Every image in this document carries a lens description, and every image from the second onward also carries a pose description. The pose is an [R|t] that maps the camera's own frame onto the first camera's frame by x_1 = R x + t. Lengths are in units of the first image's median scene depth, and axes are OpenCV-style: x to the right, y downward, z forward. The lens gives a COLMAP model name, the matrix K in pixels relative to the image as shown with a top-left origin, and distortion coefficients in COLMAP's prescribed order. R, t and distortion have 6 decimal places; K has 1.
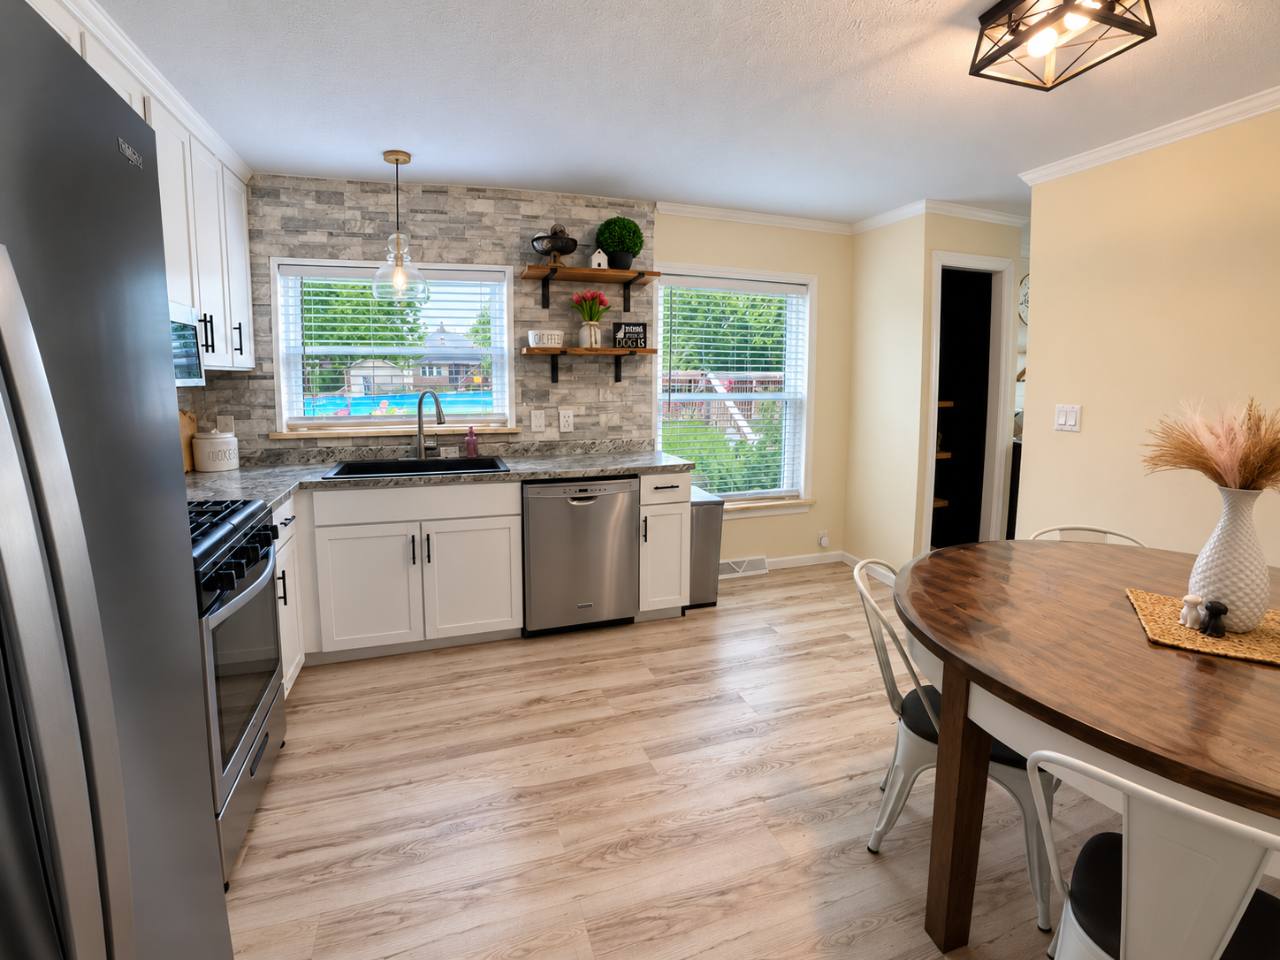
lens RADIAL K [[510.9, 0, 642.4], [0, 510.9, 469.9], [0, 0, 1]] dist [-0.000891, -0.000232]
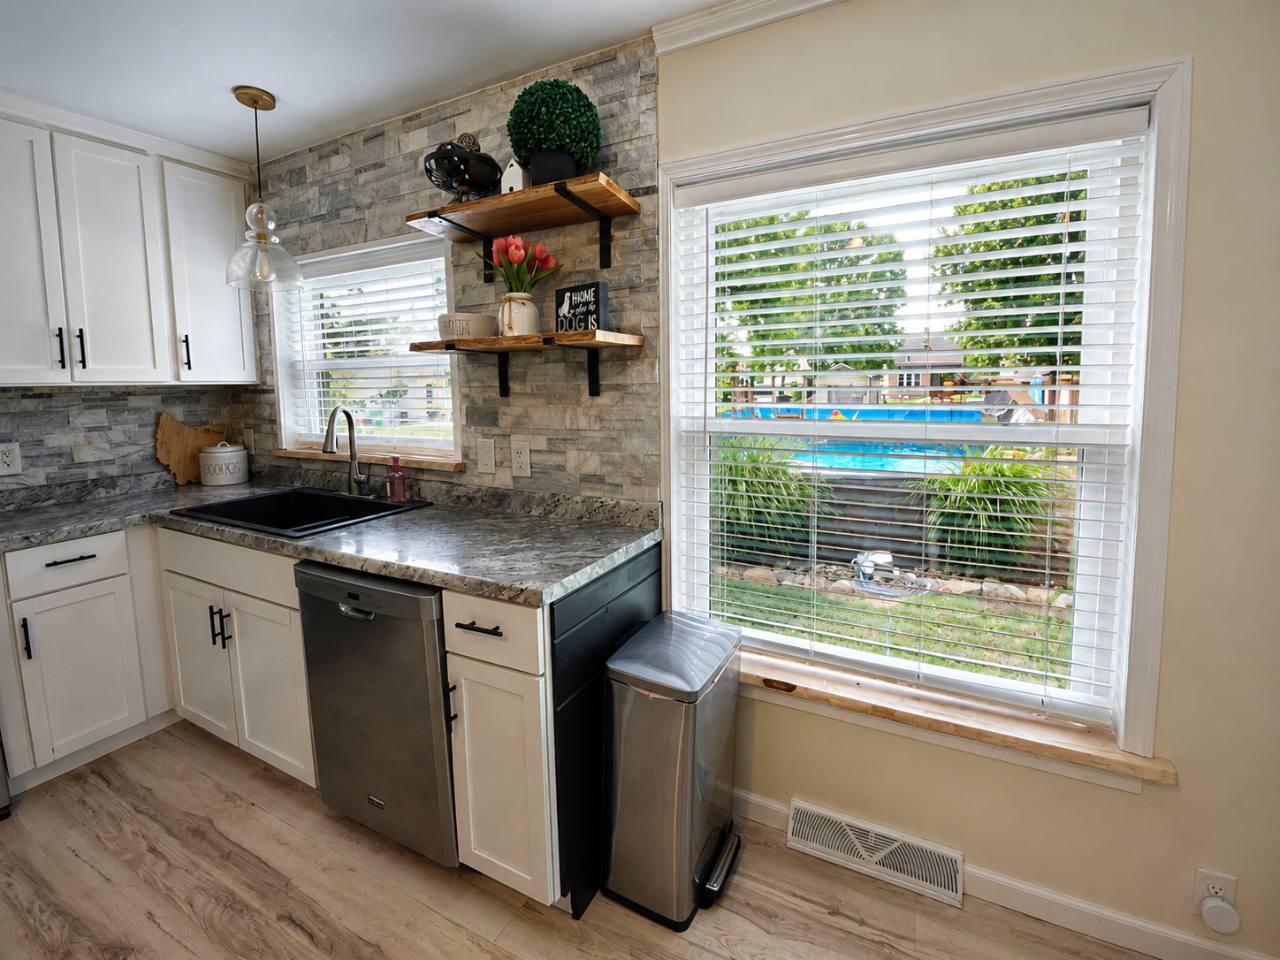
lens RADIAL K [[555.3, 0, 643.2], [0, 555.3, 441.1], [0, 0, 1]] dist [0.001142, -0.007979]
pose [[0.721670, 0.058833, -0.689733, 0.418287], [-0.111983, 0.993180, -0.032453, -0.113931], [0.683119, 0.100659, 0.723337, 0.631808]]
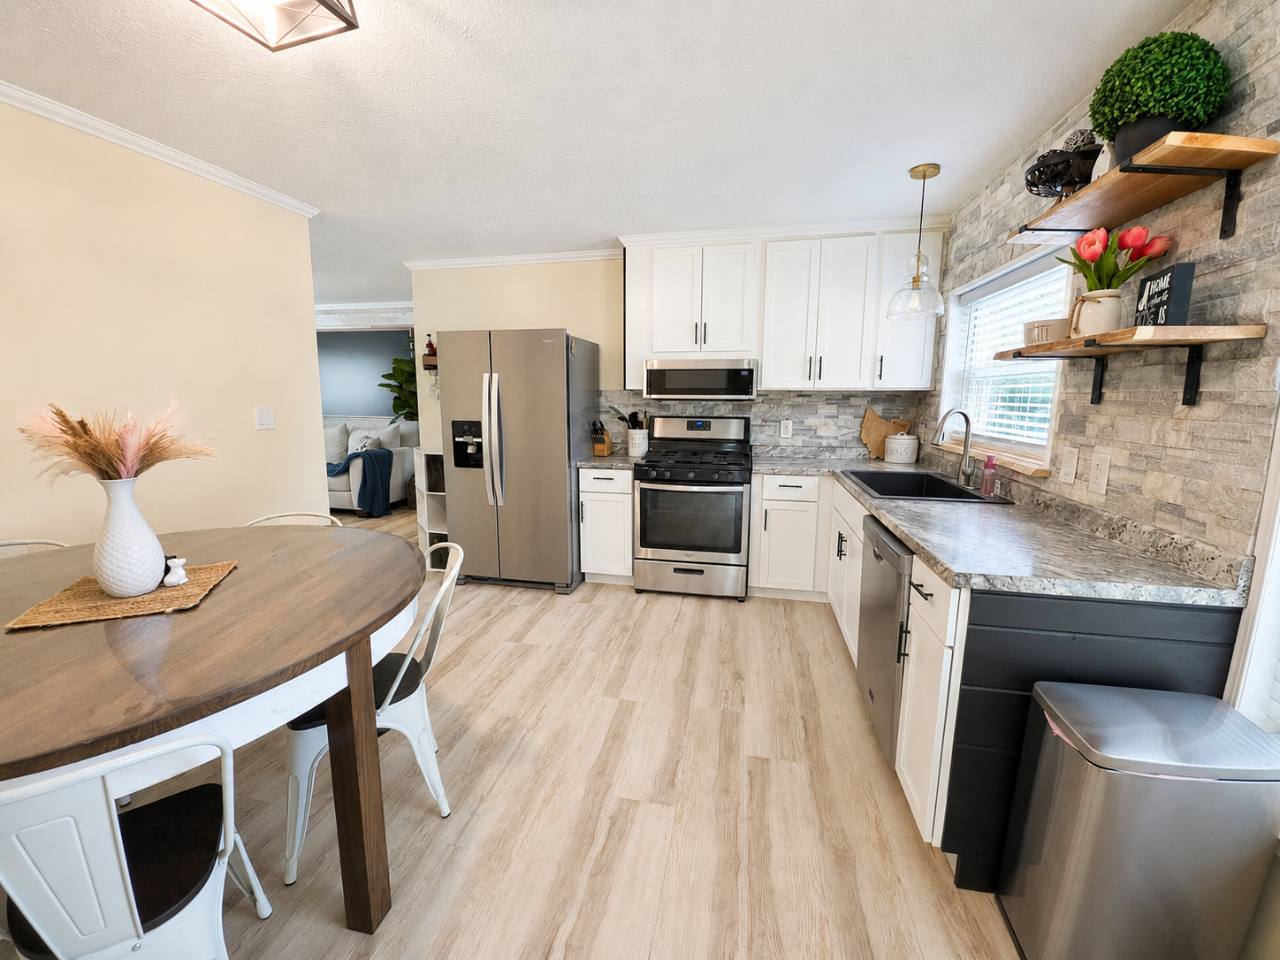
lens RADIAL K [[515.4, 0, 671.7], [0, 515.4, 478.4], [0, 0, 1]] dist [-0.000392, -0.009530]
pose [[-0.429682, 0.138221, -0.892339, 0.559445], [-0.168472, 0.958592, 0.229606, -0.142669], [0.887125, 0.248992, -0.388603, 0.821136]]
